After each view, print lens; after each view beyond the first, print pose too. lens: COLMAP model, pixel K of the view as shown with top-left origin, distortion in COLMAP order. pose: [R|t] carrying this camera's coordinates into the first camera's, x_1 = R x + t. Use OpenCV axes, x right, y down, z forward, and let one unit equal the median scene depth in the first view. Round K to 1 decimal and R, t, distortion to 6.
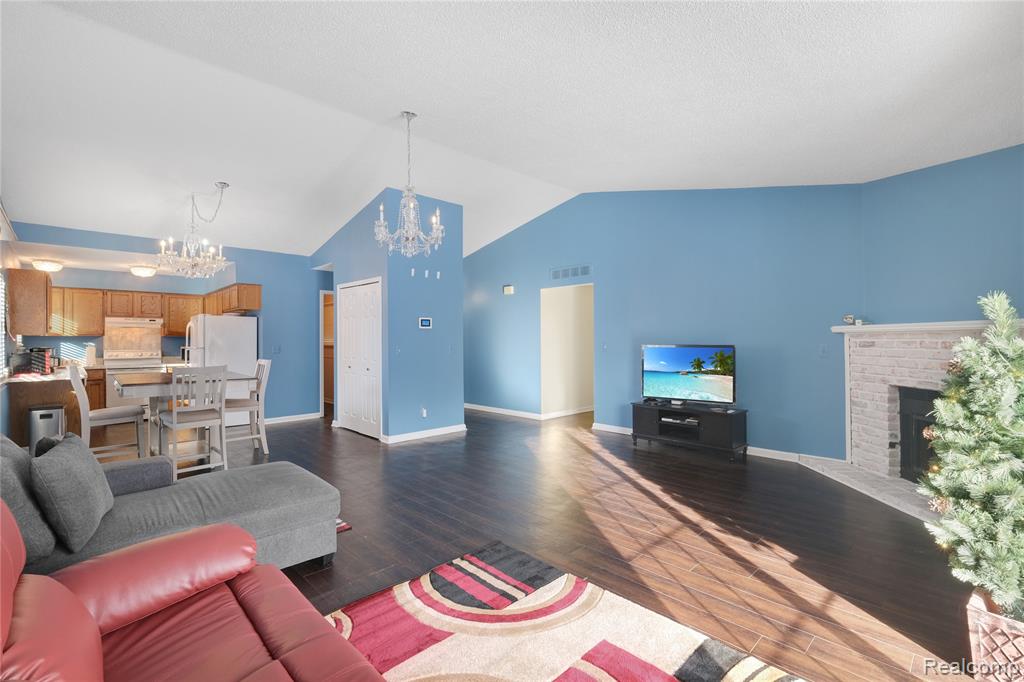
lens RADIAL K [[447.7, 0, 514.6], [0, 447.7, 337.9], [0, 0, 1]] dist [0.000081, -0.000044]
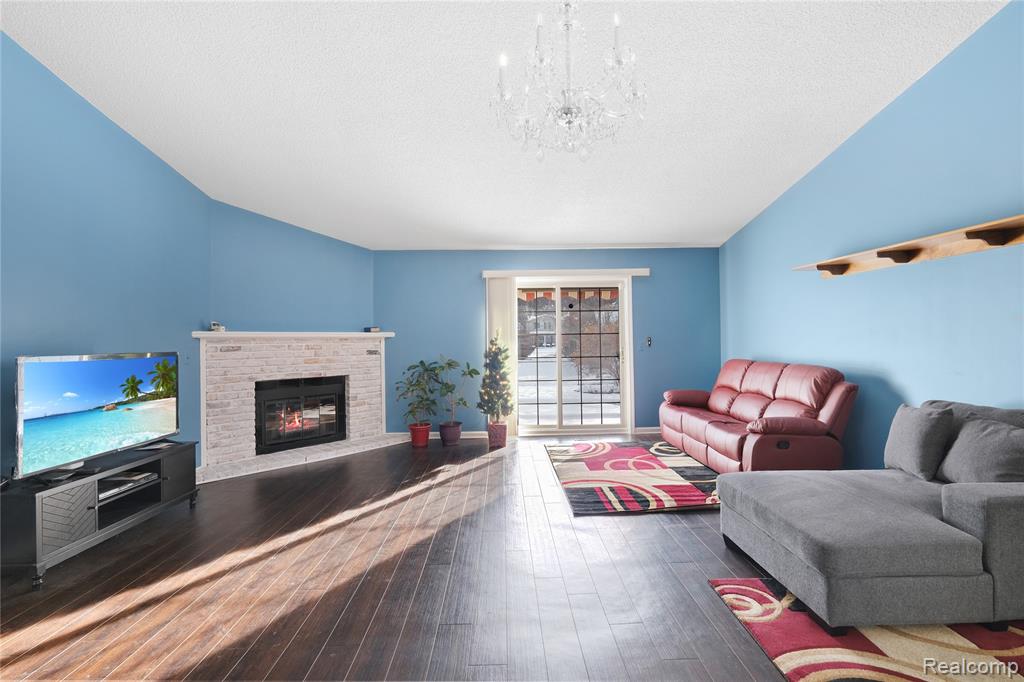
lens RADIAL K [[447.7, 0, 514.6], [0, 447.7, 337.9], [0, 0, 1]] dist [0.000081, -0.000044]
pose [[-0.727097, 0.012841, 0.686414, -0.527725], [0.014768, 0.999886, -0.003061, -0.000033], [-0.686376, 0.007912, -0.727204, 1.418824]]
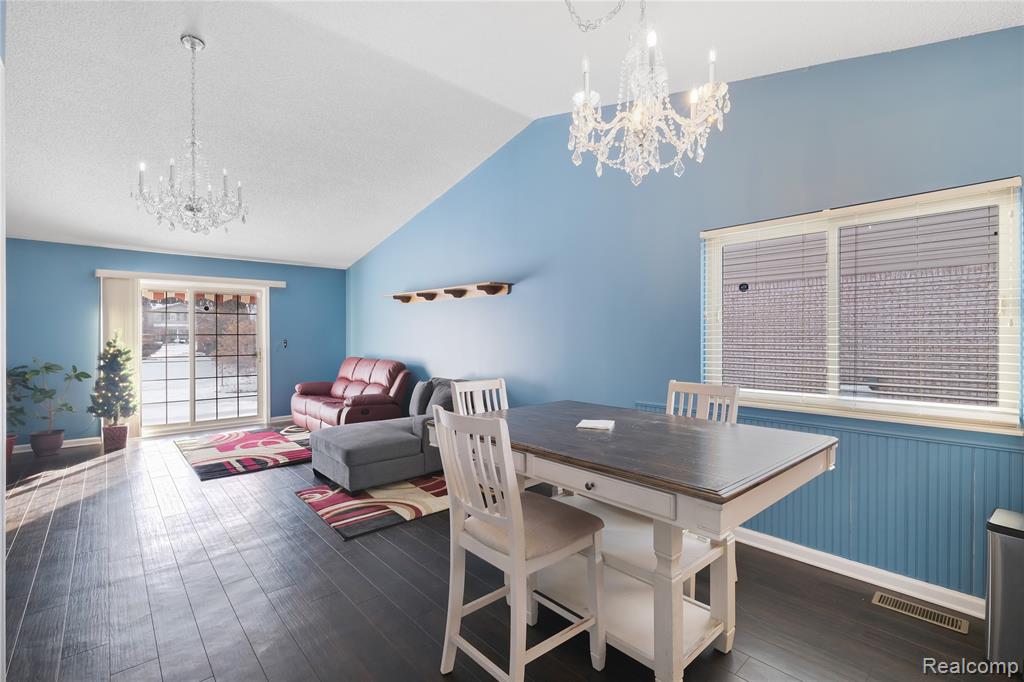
lens RADIAL K [[458.3, 0, 516.0], [0, 458.3, 336.4], [0, 0, 1]] dist [-0.002849, -0.000330]
pose [[-0.998611, 0.000638, 0.052687, -0.843114], [0.000829, 0.999993, 0.003592, -0.019933], [-0.052684, 0.003631, -0.998605, 1.791632]]
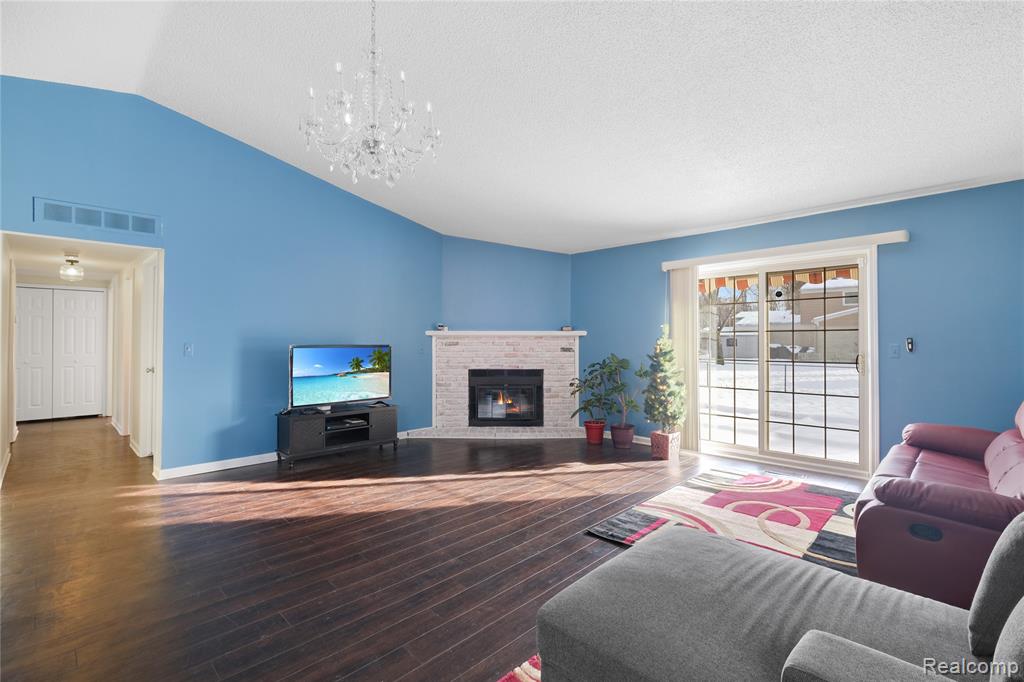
lens RADIAL K [[458.3, 0, 516.0], [0, 458.3, 336.4], [0, 0, 1]] dist [-0.002849, -0.000330]
pose [[-0.010609, 0.017559, 0.999790, -0.798650], [-0.003604, 0.999839, -0.017598, 0.018077], [-0.999937, -0.003790, -0.010544, 0.858581]]
